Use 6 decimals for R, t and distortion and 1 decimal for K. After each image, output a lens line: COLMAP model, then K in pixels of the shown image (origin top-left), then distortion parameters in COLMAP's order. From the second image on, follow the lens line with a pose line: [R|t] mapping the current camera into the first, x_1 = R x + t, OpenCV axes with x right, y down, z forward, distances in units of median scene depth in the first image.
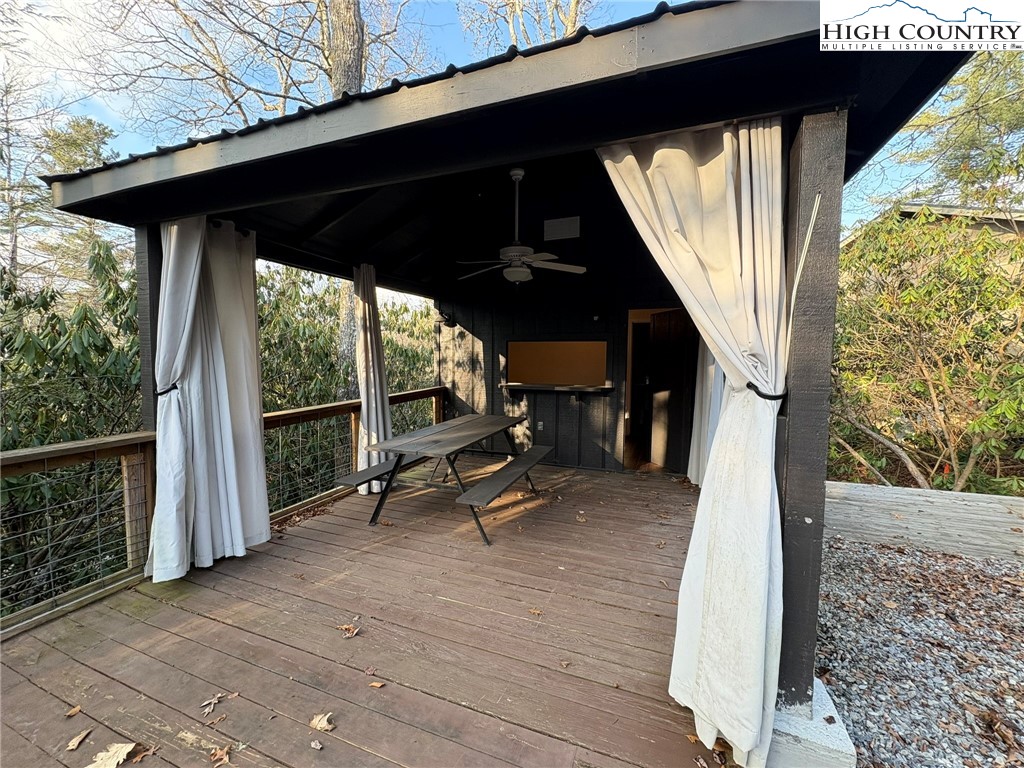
lens RADIAL K [[403.9, 0, 510.7], [0, 403.9, 383.3], [0, 0, 1]] dist [-0.003324, 0.000145]
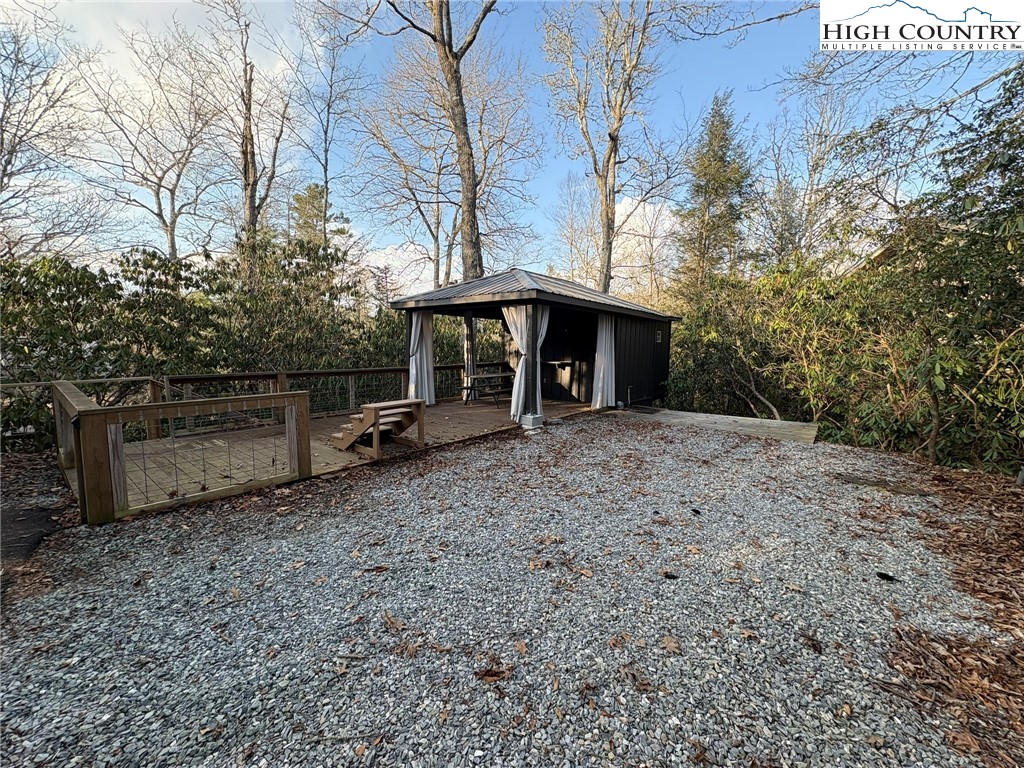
lens RADIAL K [[403.9, 0, 512.4], [0, 403.9, 385.4], [0, 0, 1]] dist [-0.003324, 0.000145]
pose [[0.953424, 0.036579, -0.299408, 0.695039], [-0.029131, 0.999146, 0.029301, 0.095058], [0.300224, -0.019214, 0.953675, -1.378629]]
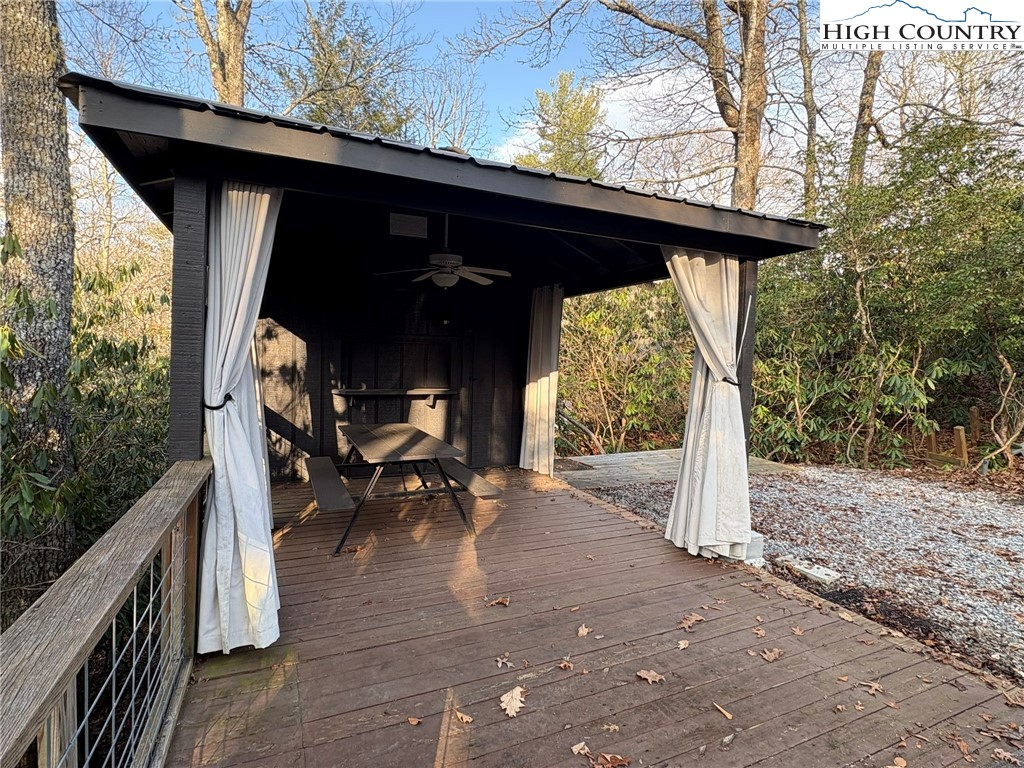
lens RADIAL K [[522.6, 0, 508.7], [0, 522.6, 387.0], [0, 0, 1]] dist [0.002580, 0.000413]
pose [[0.704440, -0.023619, 0.709370, -0.711650], [0.031002, 0.999516, 0.002494, 0.001298], [-0.709086, 0.020235, 0.704831, -0.033218]]
